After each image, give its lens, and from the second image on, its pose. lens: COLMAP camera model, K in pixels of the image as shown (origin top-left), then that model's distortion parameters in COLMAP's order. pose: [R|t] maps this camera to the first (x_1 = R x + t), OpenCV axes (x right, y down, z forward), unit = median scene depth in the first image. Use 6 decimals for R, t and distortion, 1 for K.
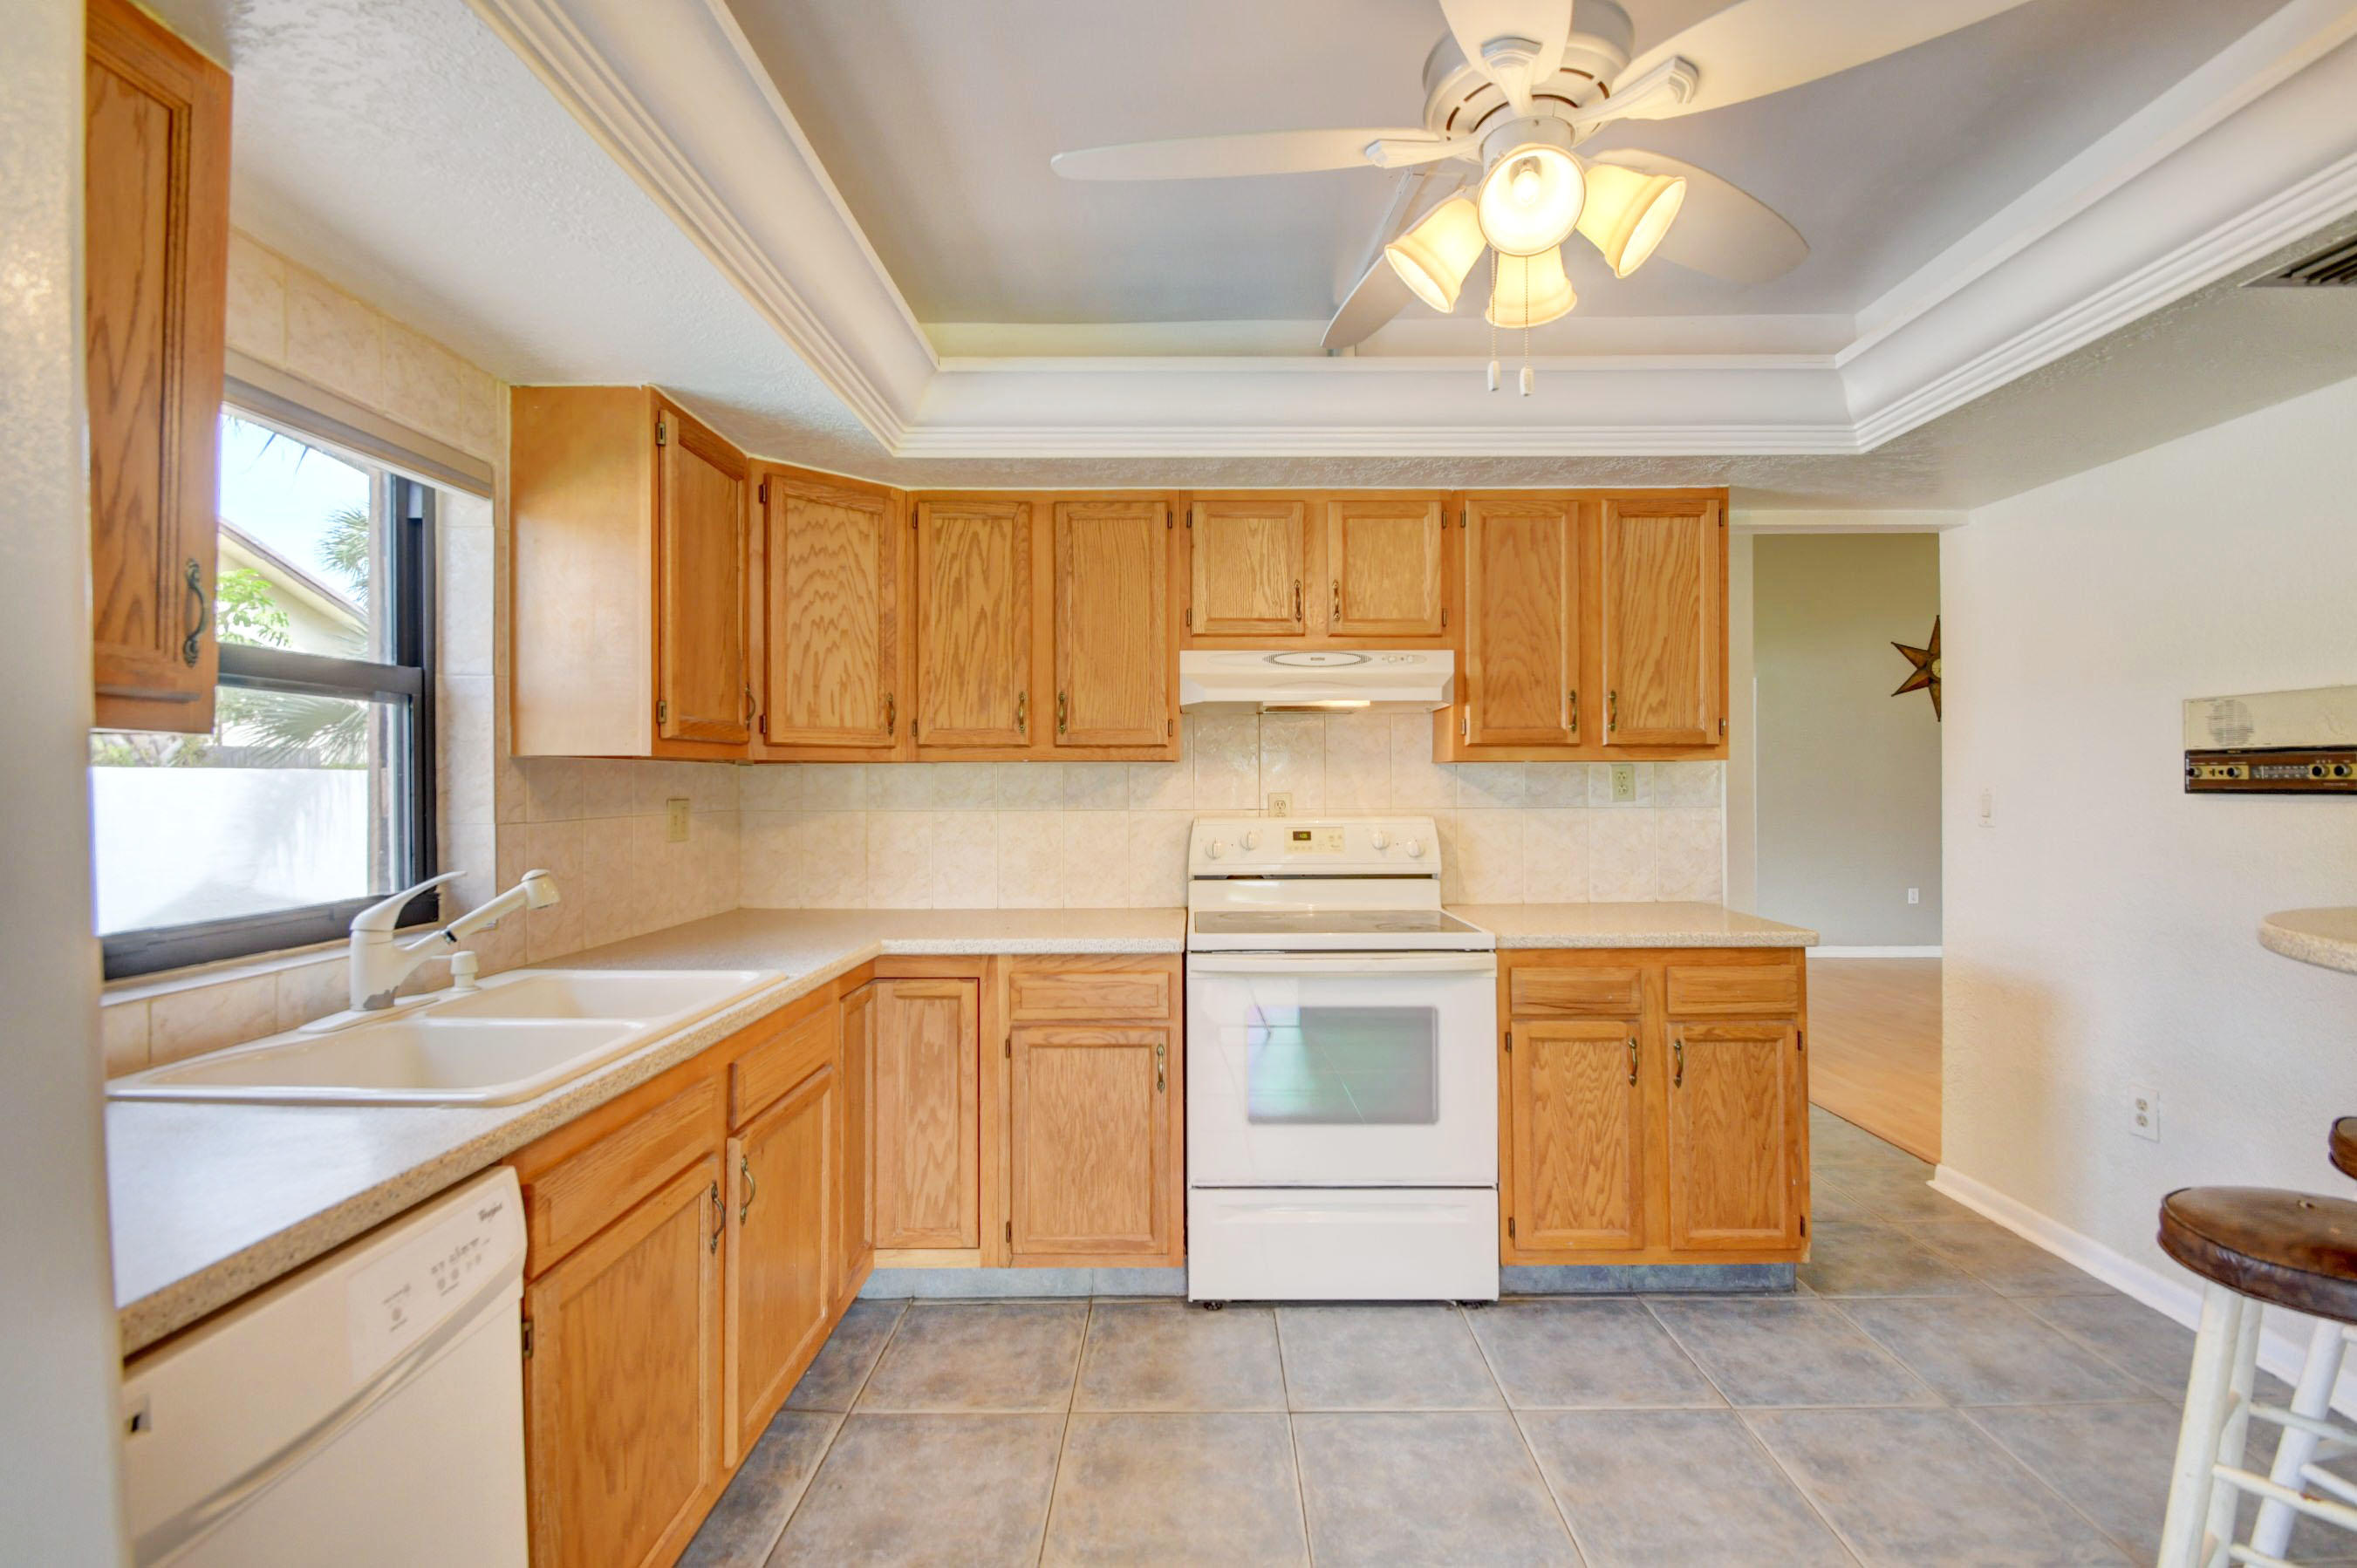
lens RADIAL K [[1065.3, 0, 1187.7], [0, 1065.3, 778.1], [0, 0, 1]] dist [0.004879, -0.001313]
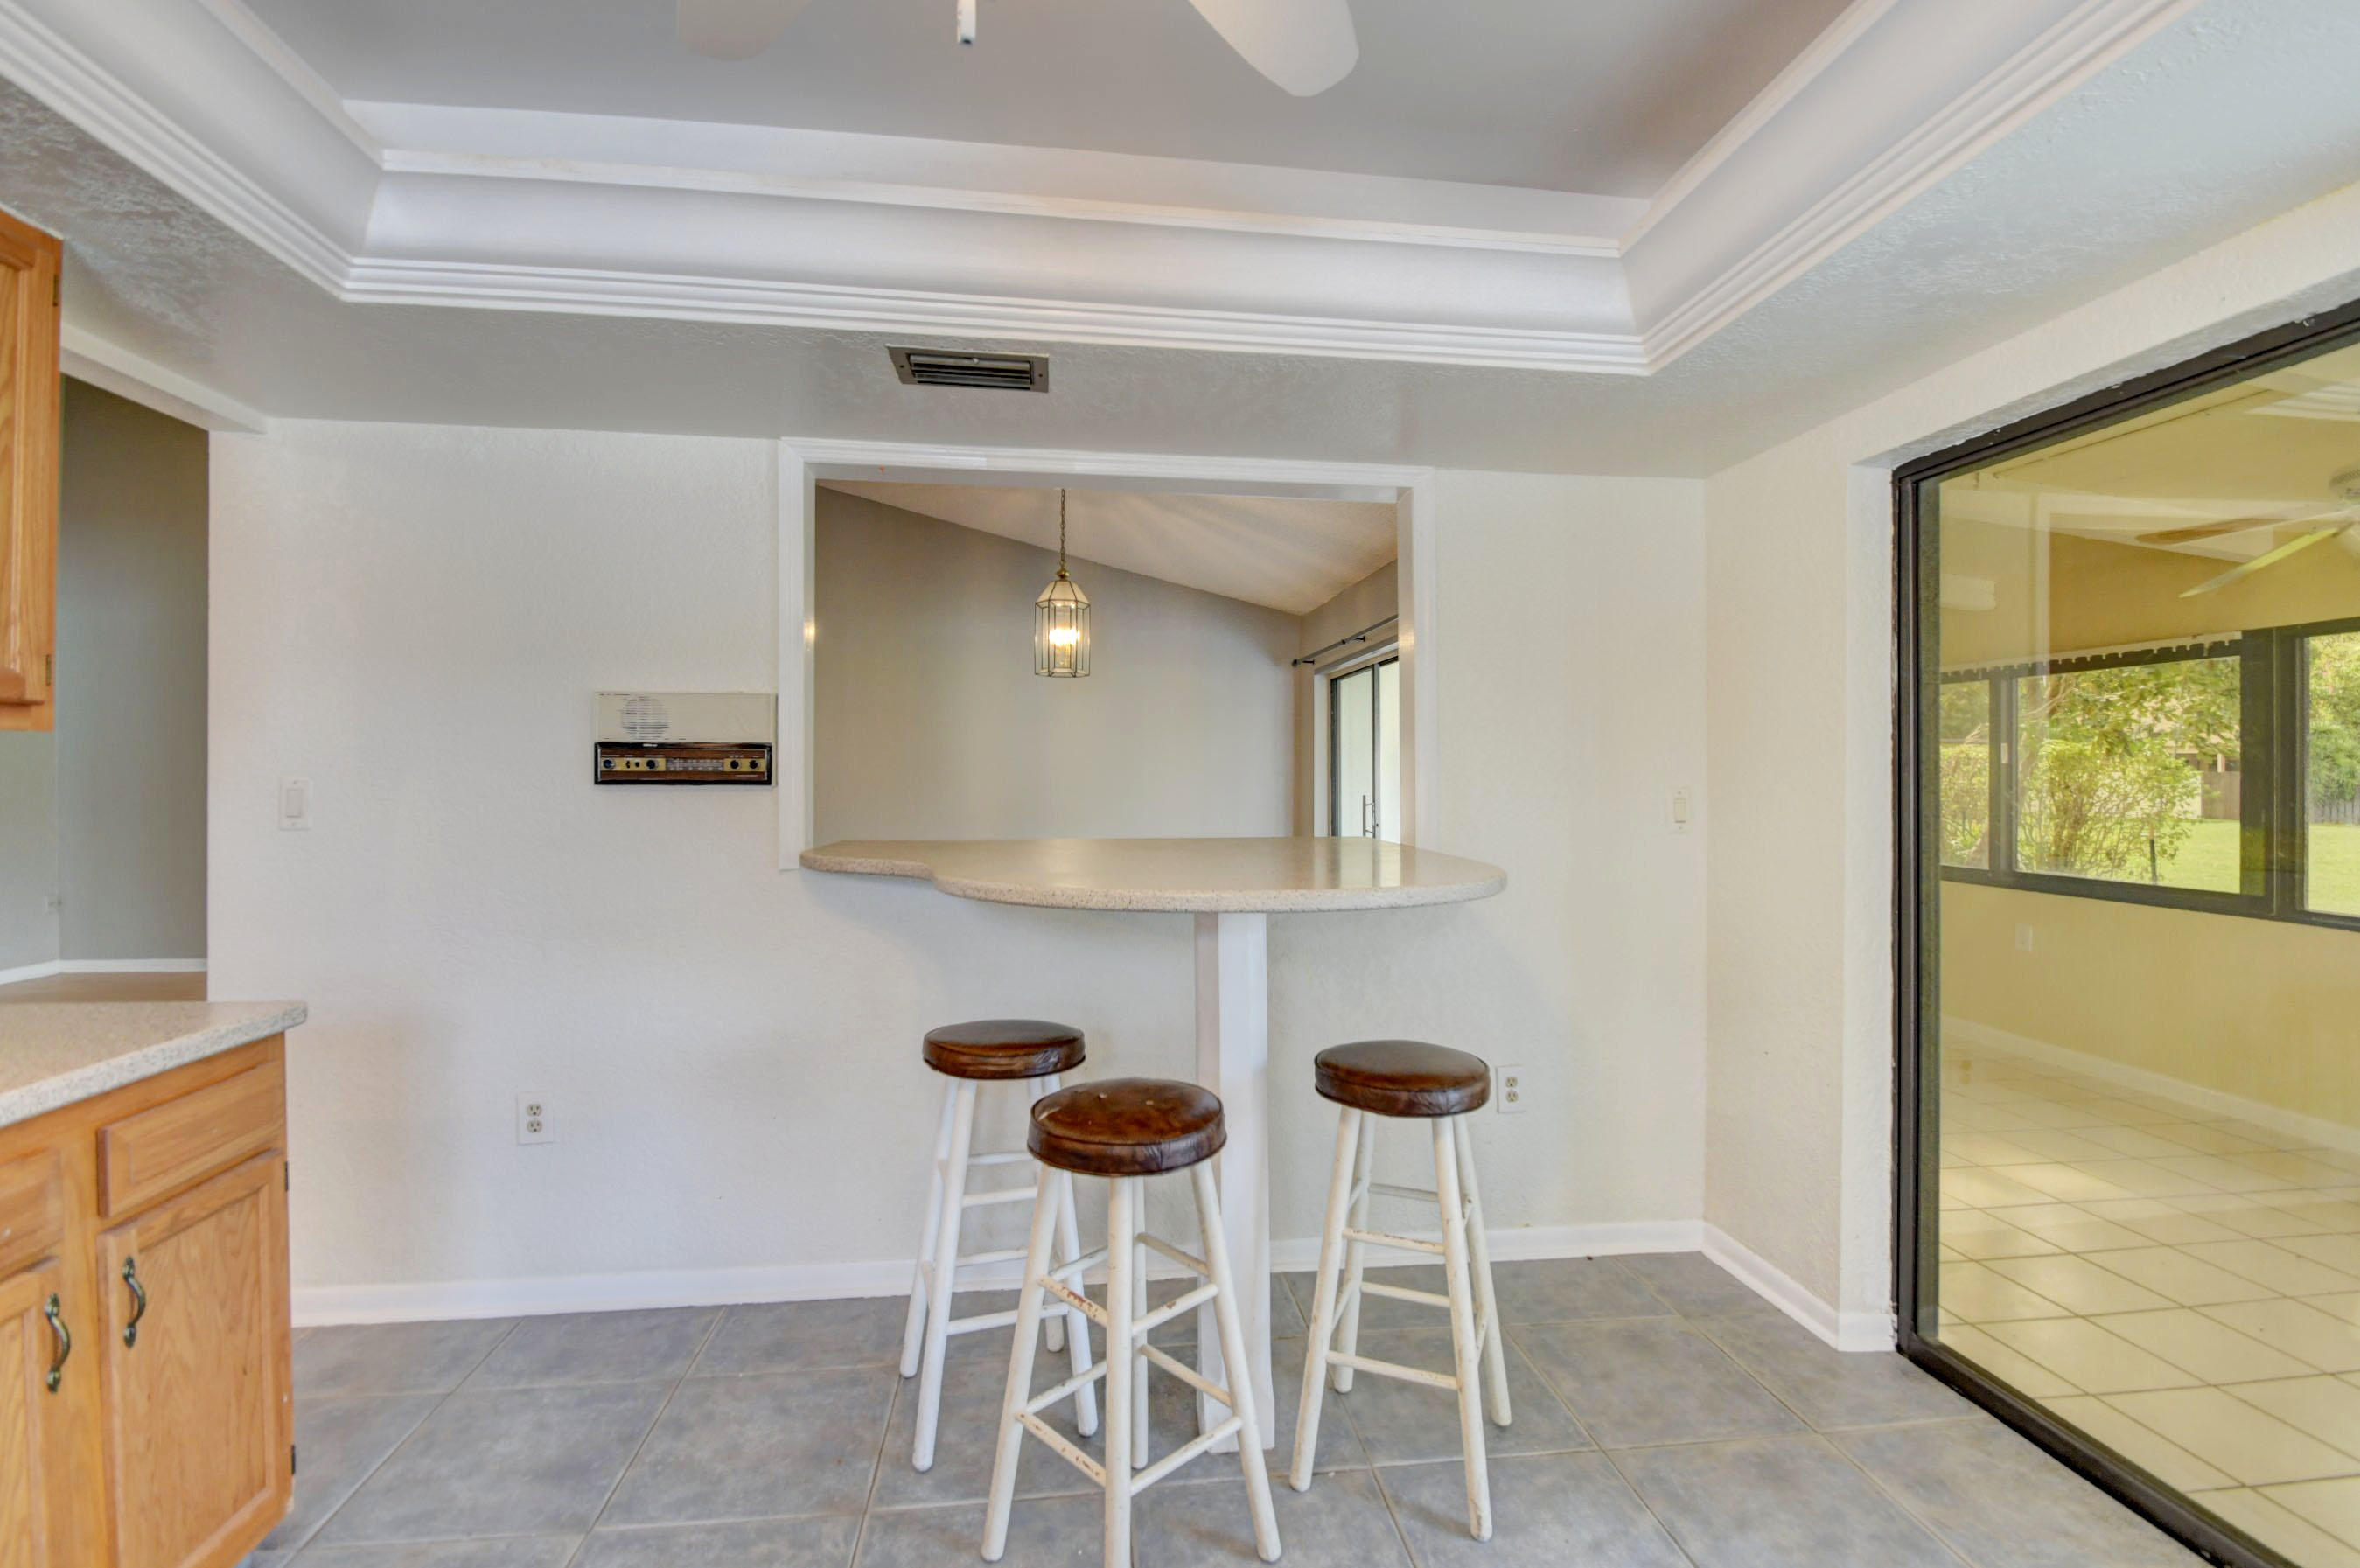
lens RADIAL K [[1066.7, 0, 1186.2], [0, 1066.7, 781.6], [0, 0, 1]] dist [0.004879, -0.001313]
pose [[-0.124806, -0.005792, 0.992164, -0.131639], [-0.005077, 0.999974, 0.005199, 0.002960], [-0.992168, -0.004388, -0.124832, 0.543768]]
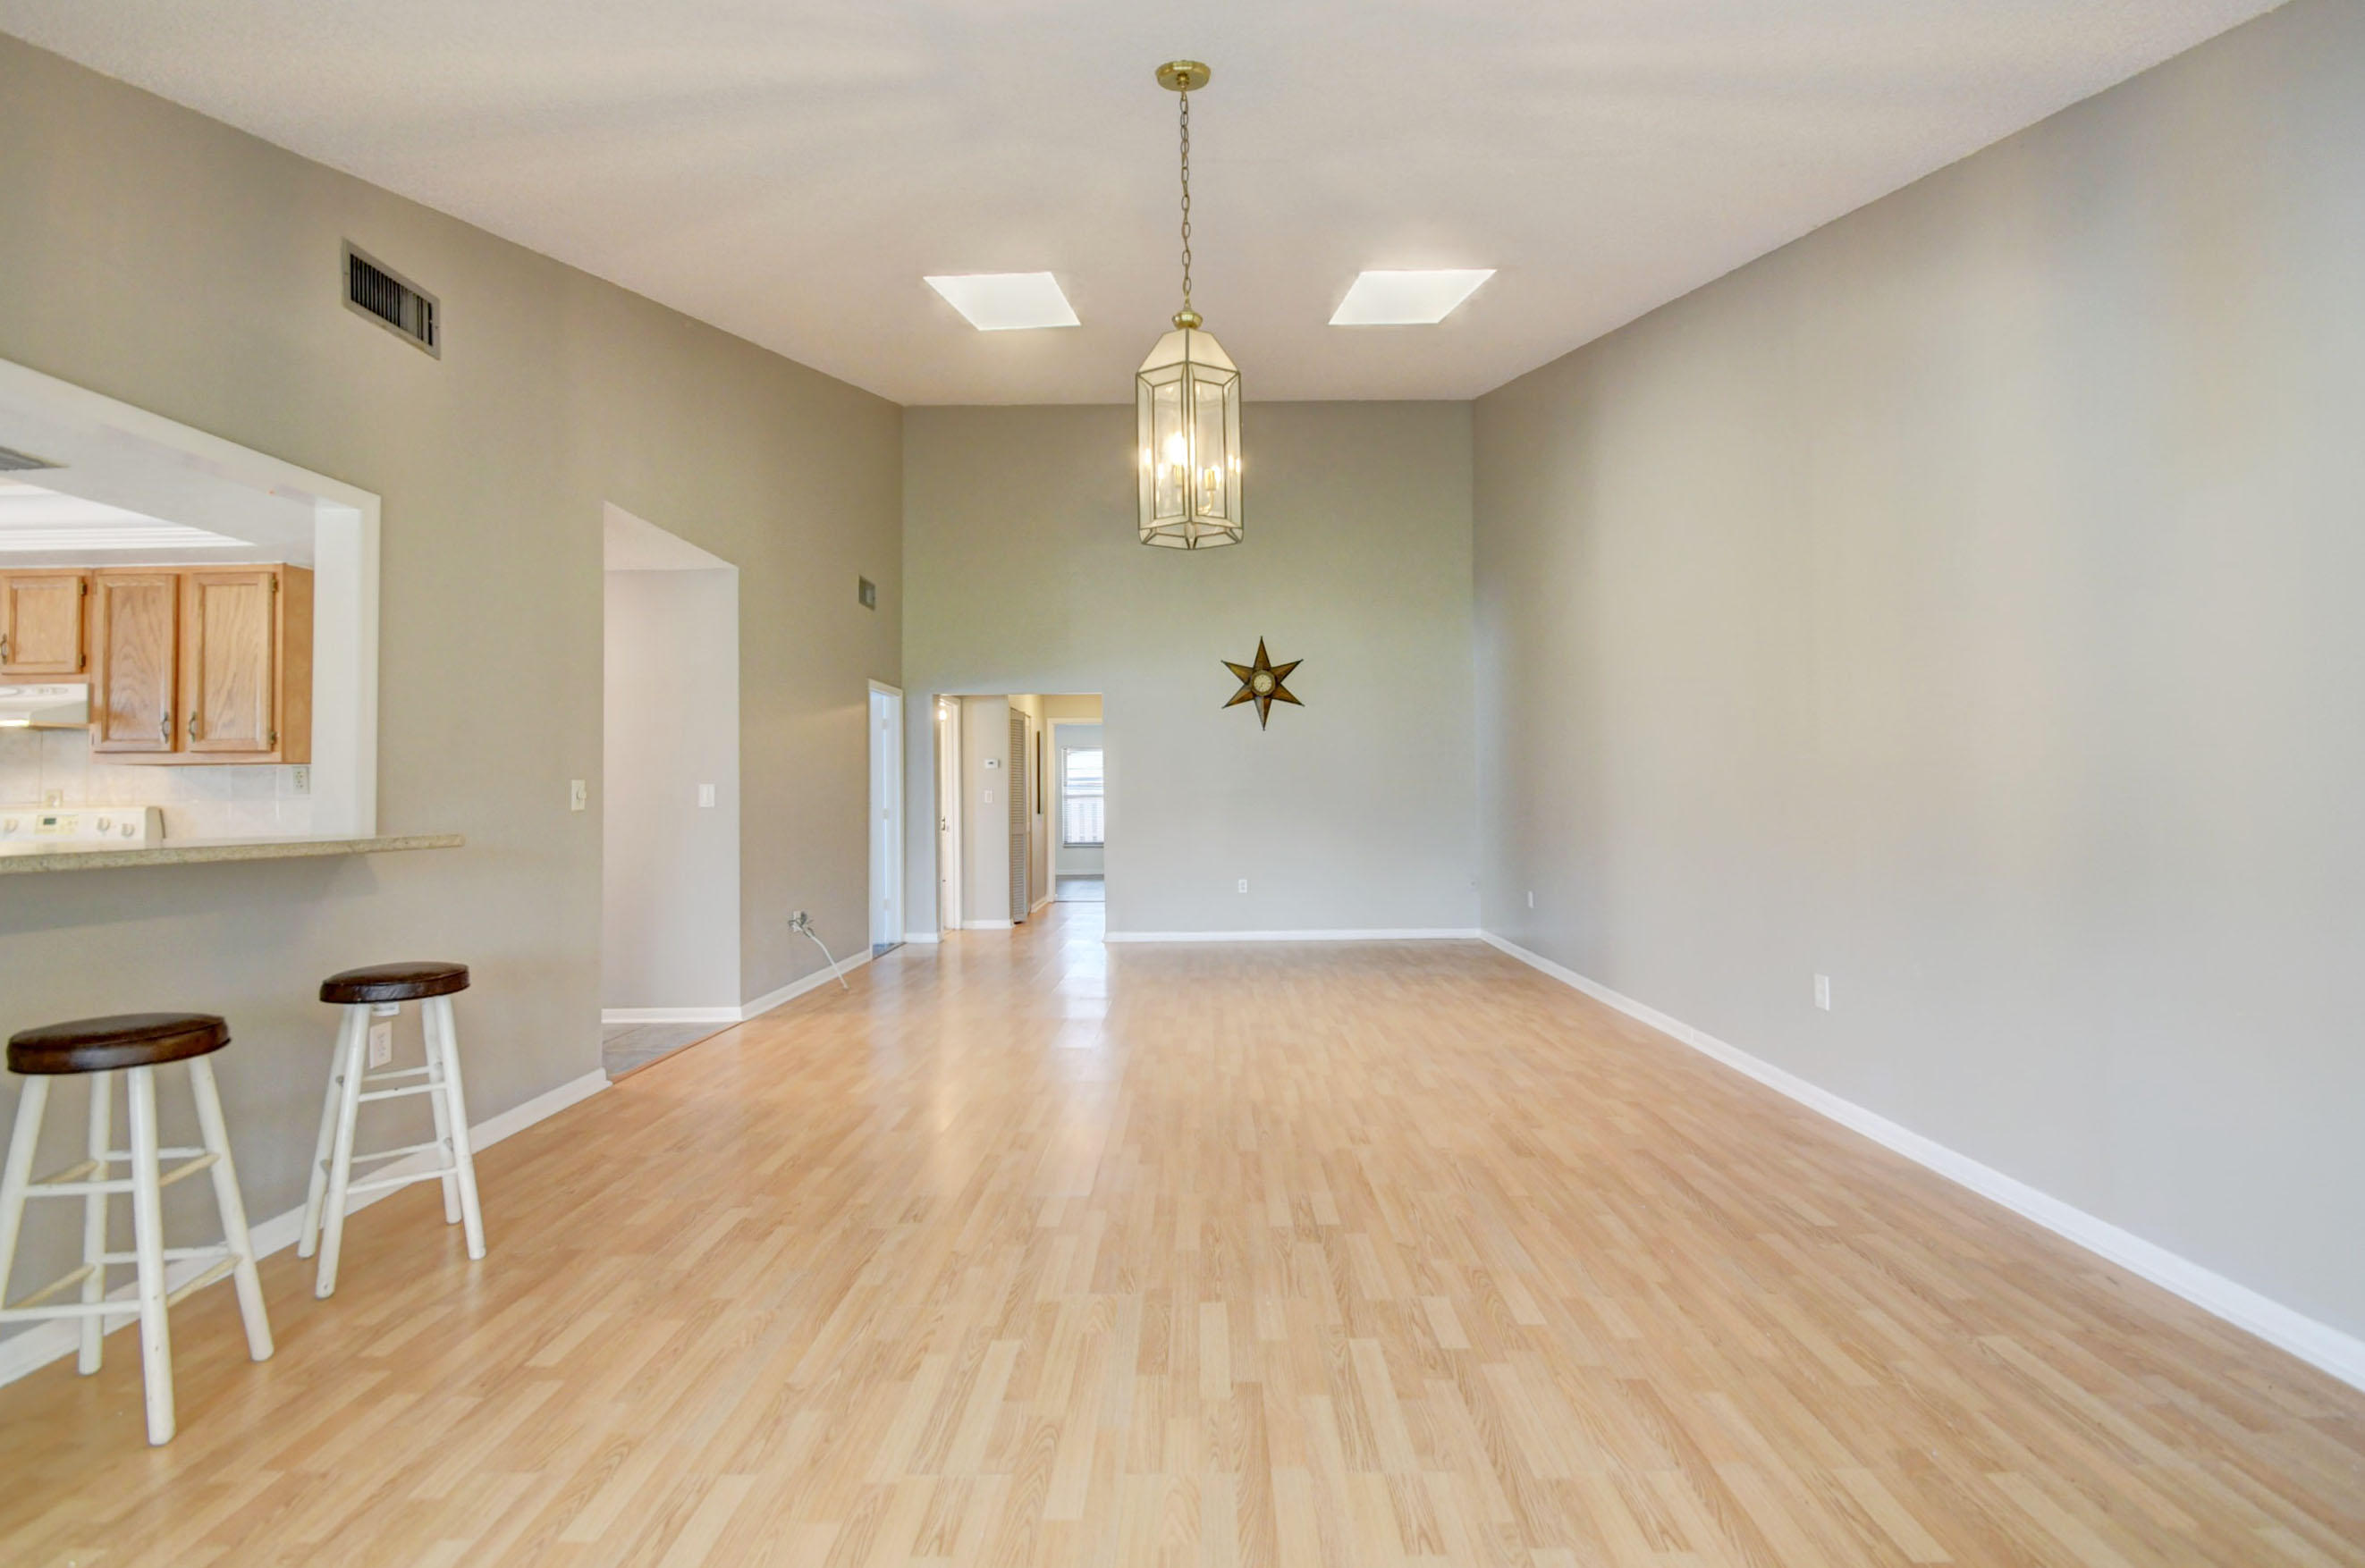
lens RADIAL K [[1069.0, 0, 1179.3], [0, 1069.0, 781.6], [0, 0, 1]] dist [0.004879, -0.001313]
pose [[0.999387, -0.008961, -0.033832, 1.876936], [0.008584, 0.999900, -0.011260, 0.037447], [0.033929, 0.010963, 0.999364, -0.369196]]
